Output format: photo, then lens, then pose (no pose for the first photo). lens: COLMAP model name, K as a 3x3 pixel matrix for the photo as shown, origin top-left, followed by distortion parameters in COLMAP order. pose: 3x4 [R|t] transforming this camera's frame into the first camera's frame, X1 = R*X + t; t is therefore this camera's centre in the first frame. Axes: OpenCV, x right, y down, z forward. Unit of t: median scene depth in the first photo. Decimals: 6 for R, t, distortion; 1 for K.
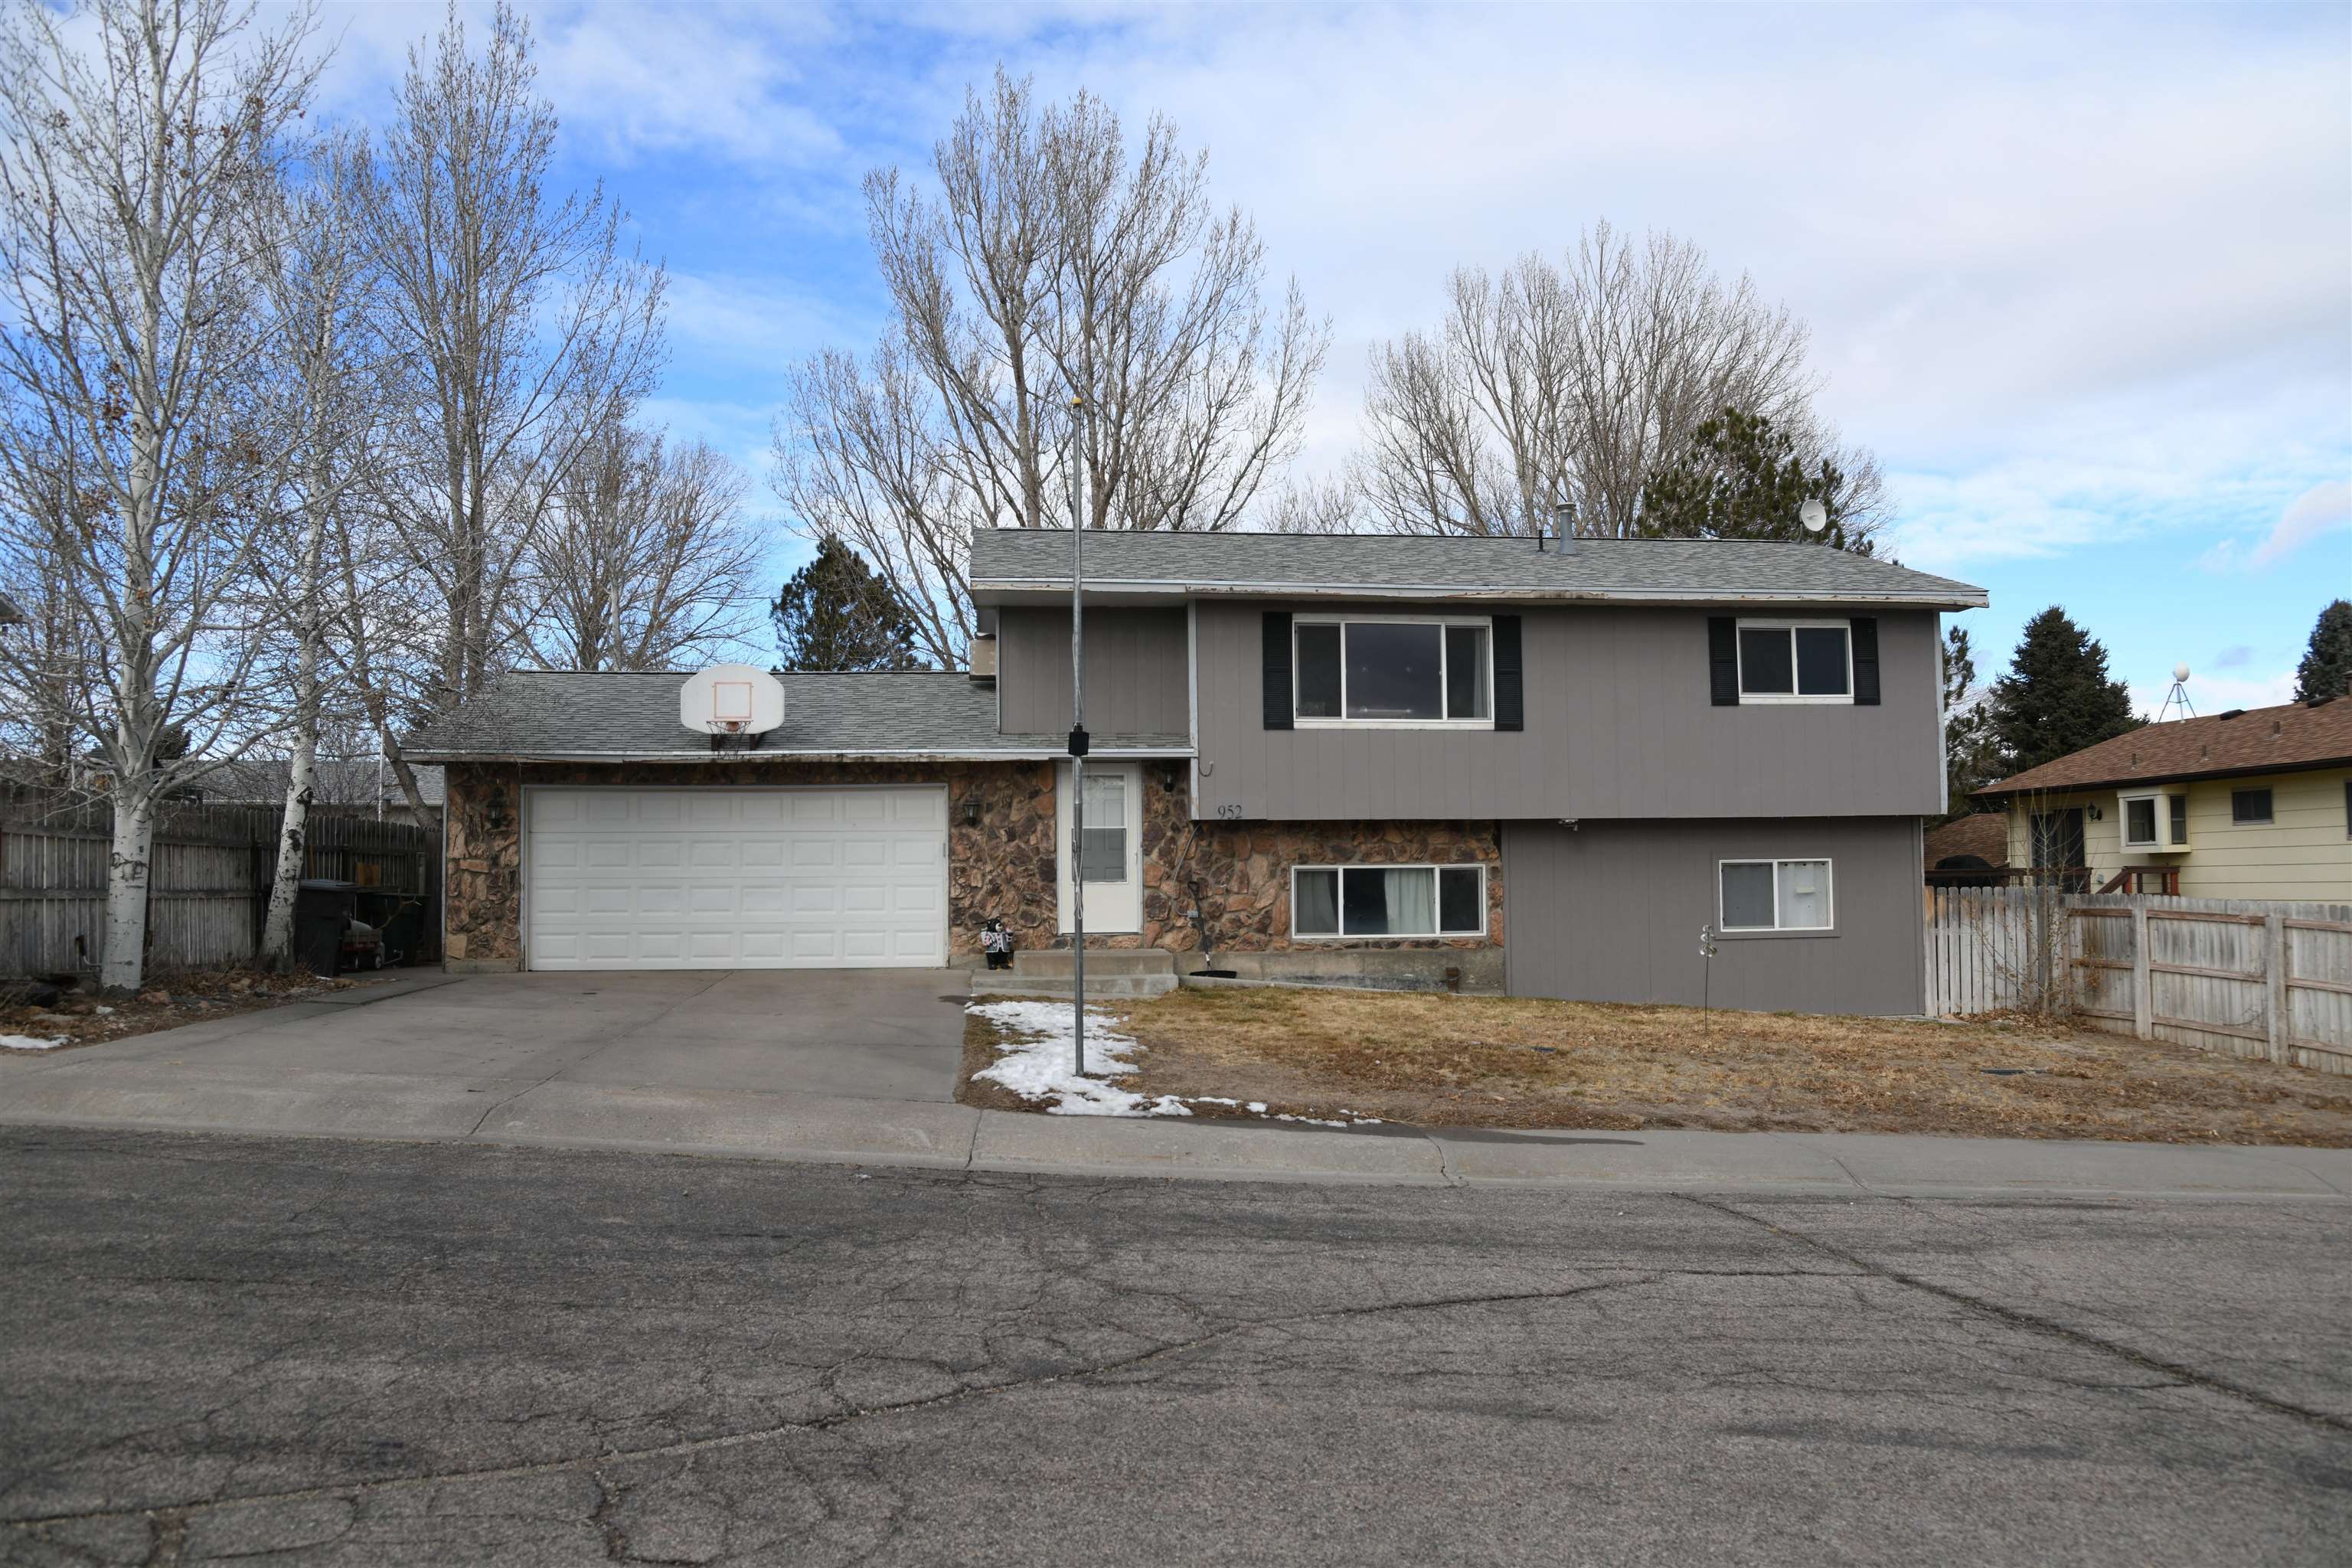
lens RADIAL K [[1628.1, 0, 1176.0], [0, 1628.1, 784.0], [0, 0, 1]] dist [-0.090163, 0.003117]
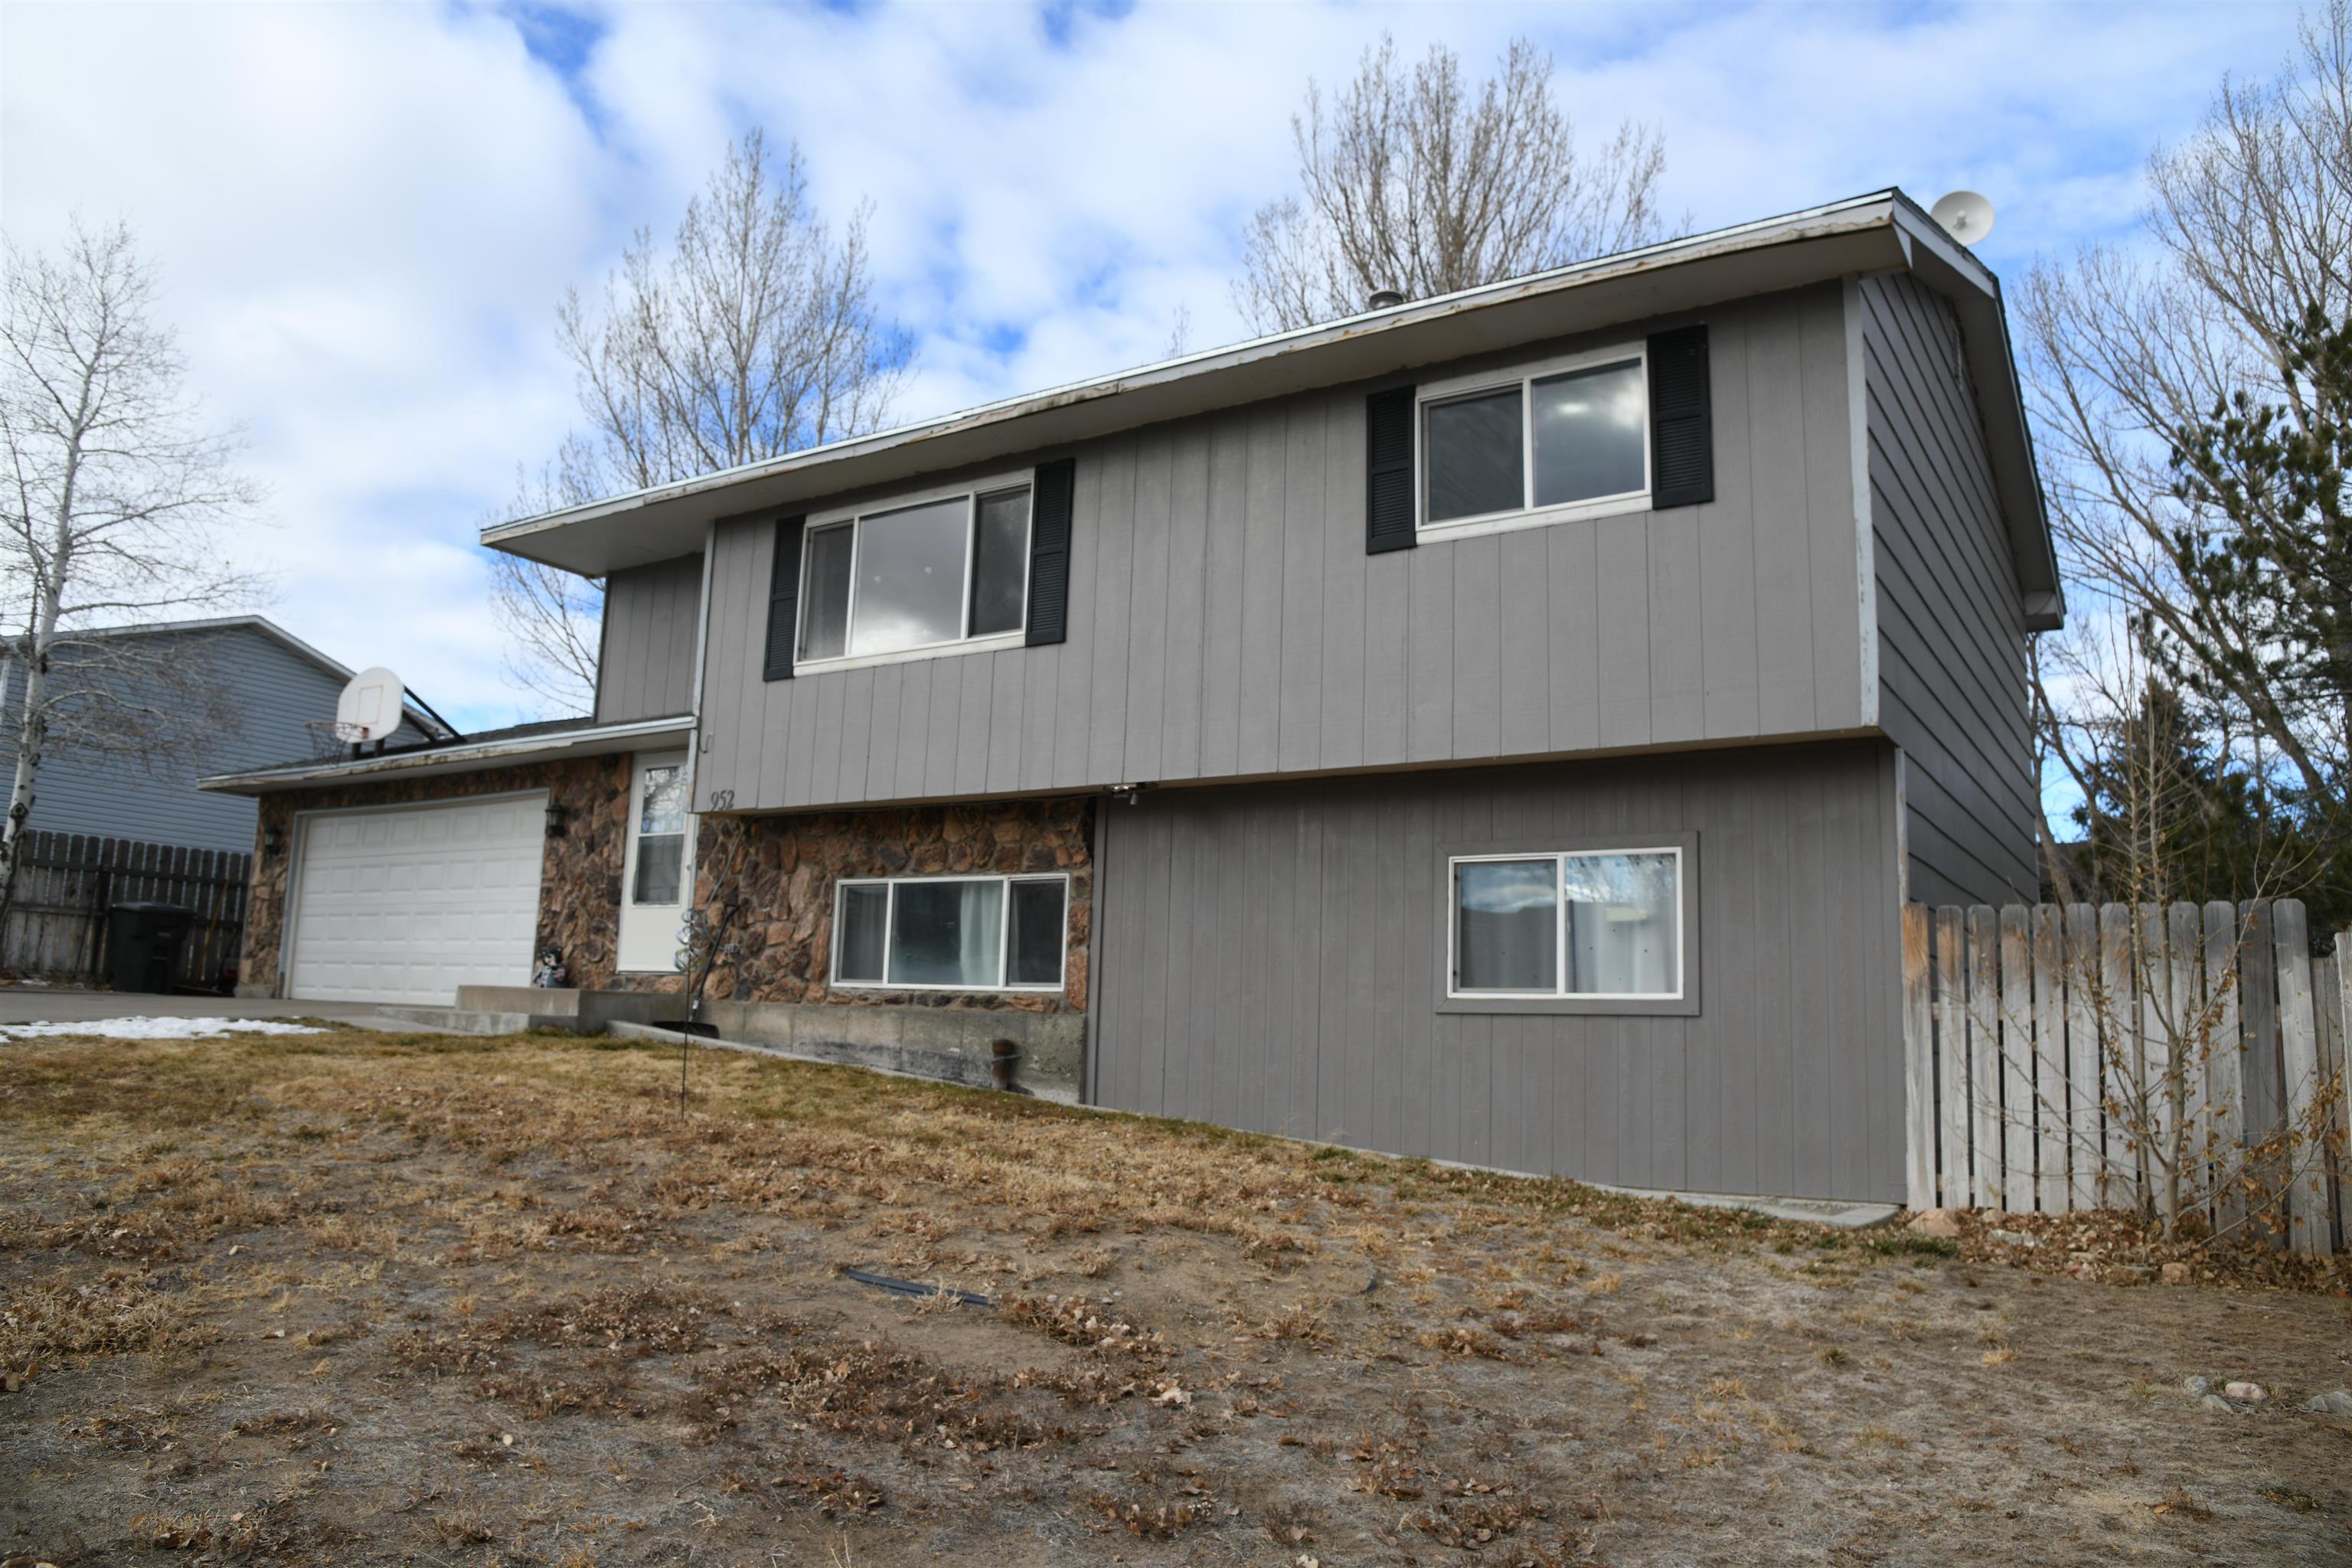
lens RADIAL K [[1628.1, 0, 1176.0], [0, 1628.1, 784.0], [0, 0, 1]] dist [-0.090163, 0.003117]
pose [[0.773596, -0.062090, -0.630630, 0.615561], [0.000243, 0.995217, -0.097689, 0.077017], [0.633679, 0.075419, 0.769911, 0.564002]]
